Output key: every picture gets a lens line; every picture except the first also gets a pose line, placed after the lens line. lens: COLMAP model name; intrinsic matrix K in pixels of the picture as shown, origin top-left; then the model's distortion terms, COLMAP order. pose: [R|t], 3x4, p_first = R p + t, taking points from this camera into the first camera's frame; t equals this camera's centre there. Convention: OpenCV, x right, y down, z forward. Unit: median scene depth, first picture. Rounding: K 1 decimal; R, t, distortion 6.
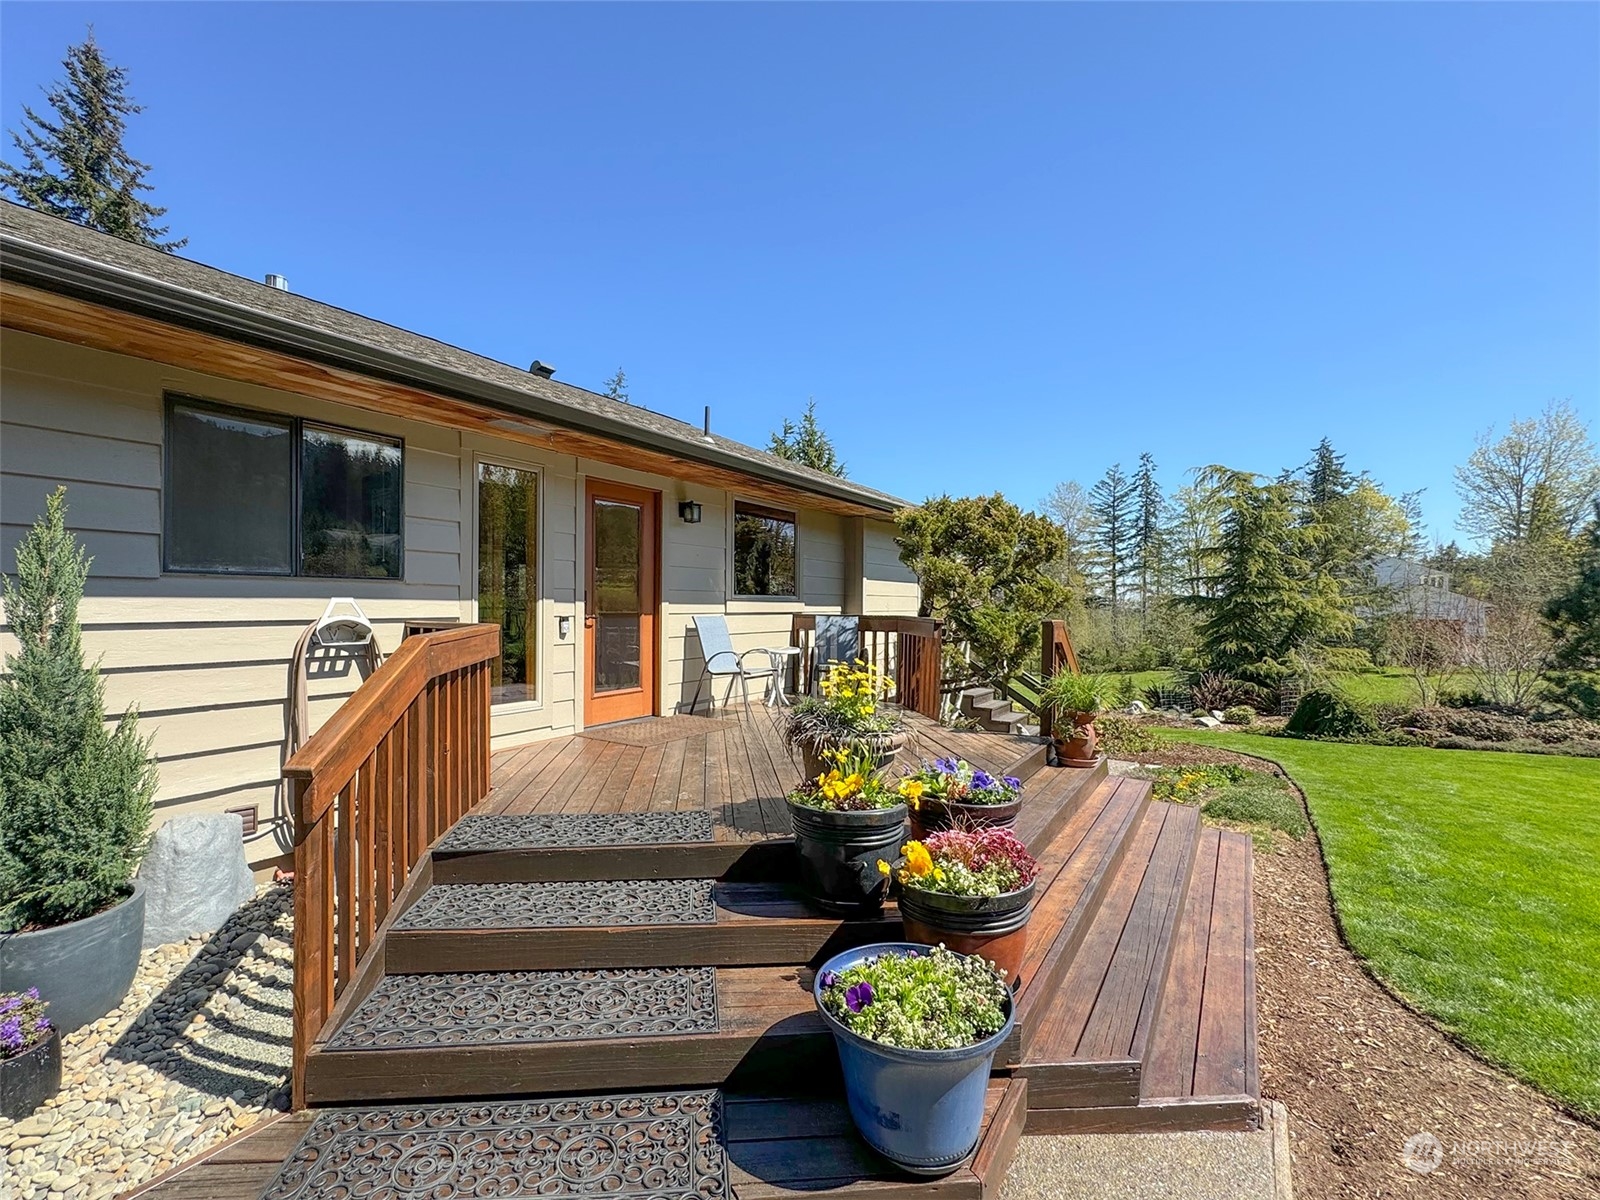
lens RADIAL K [[687.4, 0, 791.5], [0, 687.4, 604.1], [0, 0, 1]] dist [-0.004546, 0.000220]
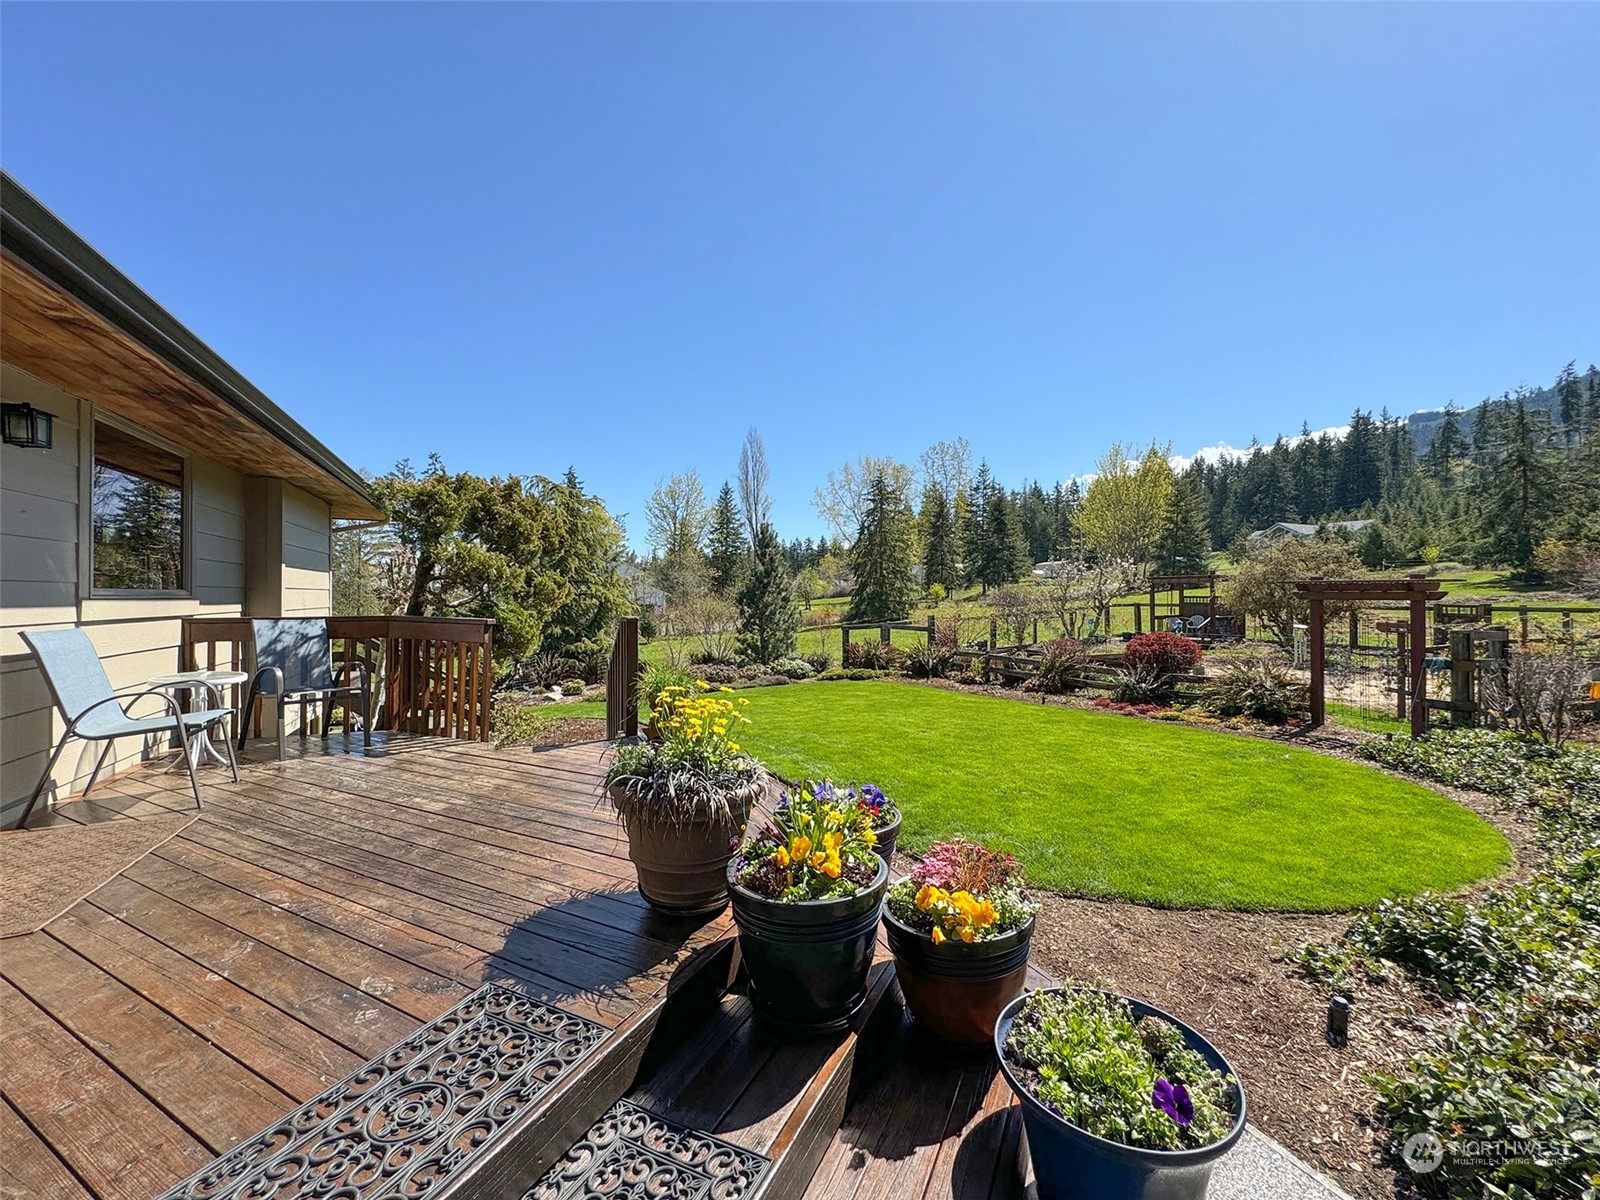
lens RADIAL K [[630.4, 0, 799.7], [0, 630.4, 591.1], [0, 0, 1]] dist [0.000032, -0.000003]
pose [[0.556145, -0.000892, 0.831085, -0.161572], [0.005678, 0.999980, -0.002727, -0.006044], [-0.831066, 0.006236, 0.556139, 0.204392]]
